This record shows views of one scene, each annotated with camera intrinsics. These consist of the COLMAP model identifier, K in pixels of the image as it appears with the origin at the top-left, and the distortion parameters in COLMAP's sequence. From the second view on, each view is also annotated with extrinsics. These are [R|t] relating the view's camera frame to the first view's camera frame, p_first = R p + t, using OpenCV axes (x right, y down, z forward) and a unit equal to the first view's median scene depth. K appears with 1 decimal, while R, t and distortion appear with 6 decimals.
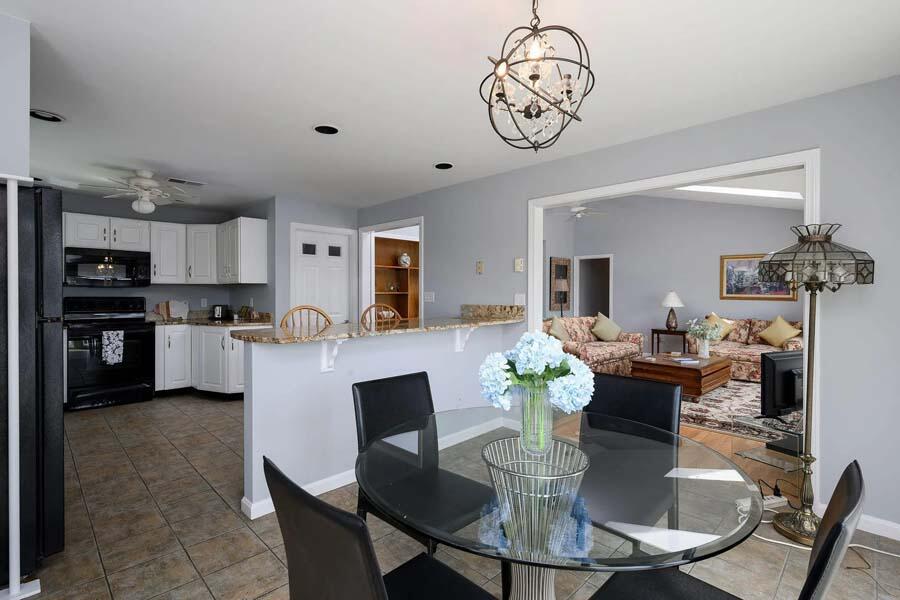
lens RADIAL K [[425.2, 0, 448.7], [0, 425.2, 295.0], [0, 0, 1]] dist [-0.000357, -0.000116]
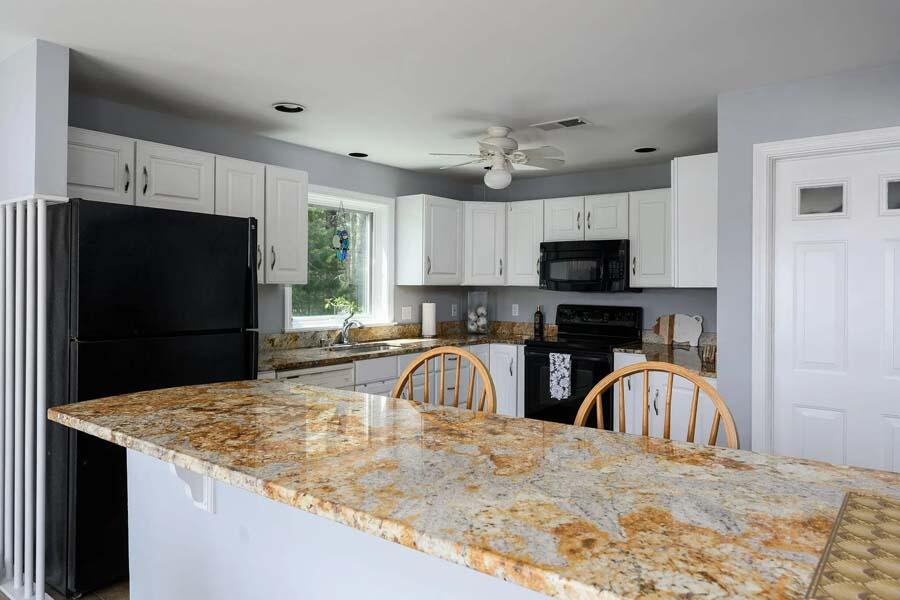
lens RADIAL K [[603.3, 0, 448.5], [0, 603.3, 285.1], [0, 0, 1]] dist [0.006943, 0.000933]
pose [[0.121017, -0.000238, -0.992650, 0.195187], [-0.010328, 0.999946, -0.001499, -0.026742], [0.992597, 0.010433, 0.121008, 0.627124]]
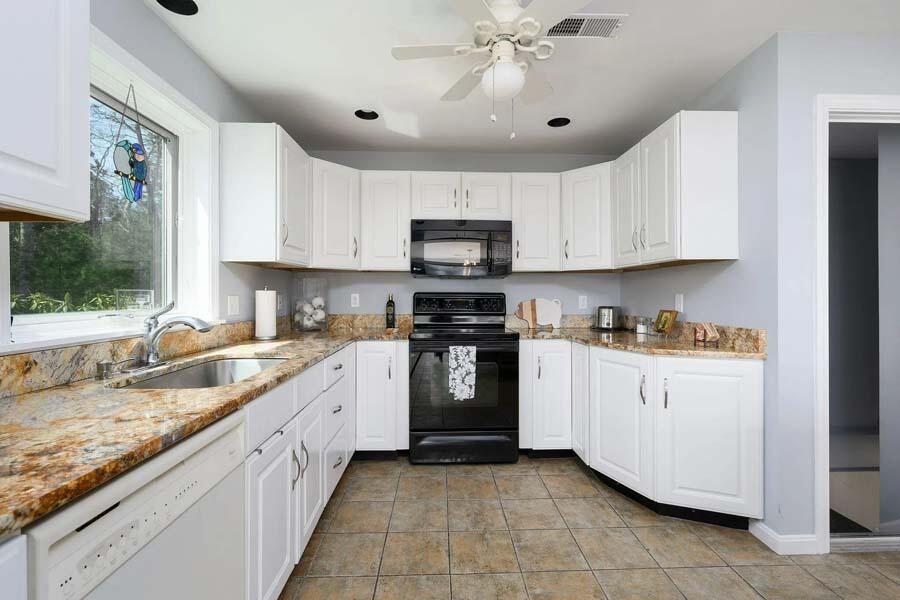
lens RADIAL K [[405.9, 0, 451.8], [0, 405.9, 293.9], [0, 0, 1]] dist [-0.001516, -0.000386]
pose [[0.731436, -0.001862, -0.681908, -0.365060], [-0.001367, 0.999990, -0.004197, 0.010188], [0.681909, 0.004002, 0.731426, 0.510882]]
